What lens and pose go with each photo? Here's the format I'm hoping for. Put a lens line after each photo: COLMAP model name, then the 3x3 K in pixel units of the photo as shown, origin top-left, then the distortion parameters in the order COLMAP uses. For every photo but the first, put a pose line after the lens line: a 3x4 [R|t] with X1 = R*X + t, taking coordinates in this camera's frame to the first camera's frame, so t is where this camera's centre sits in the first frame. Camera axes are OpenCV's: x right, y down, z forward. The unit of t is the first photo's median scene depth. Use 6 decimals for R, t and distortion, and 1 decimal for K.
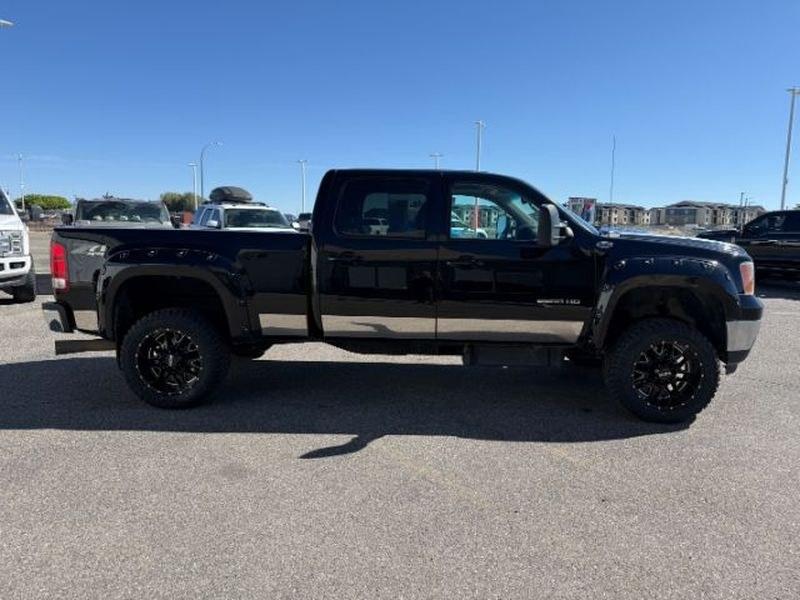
lens RADIAL K [[567.3, 0, 397.4], [0, 567.3, 298.6], [0, 0, 1]] dist [-0.002646, -0.003962]
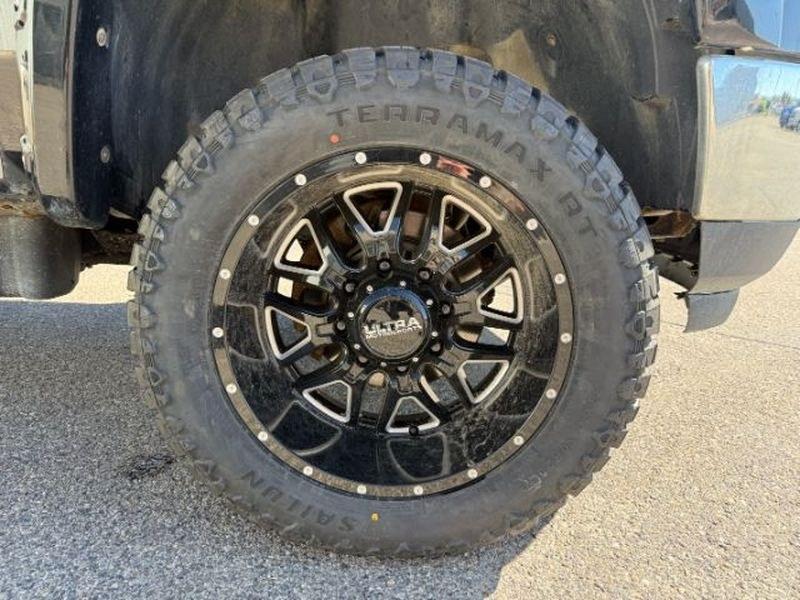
lens RADIAL K [[555.1, 0, 399.1], [0, 555.1, 304.8], [0, 0, 1]] dist [-0.002313, -0.002655]
pose [[0.999190, 0.009260, 0.039151, 0.461466], [-0.013180, 0.994790, 0.101089, 0.103060], [-0.038011, -0.101523, 0.994107, 0.792643]]
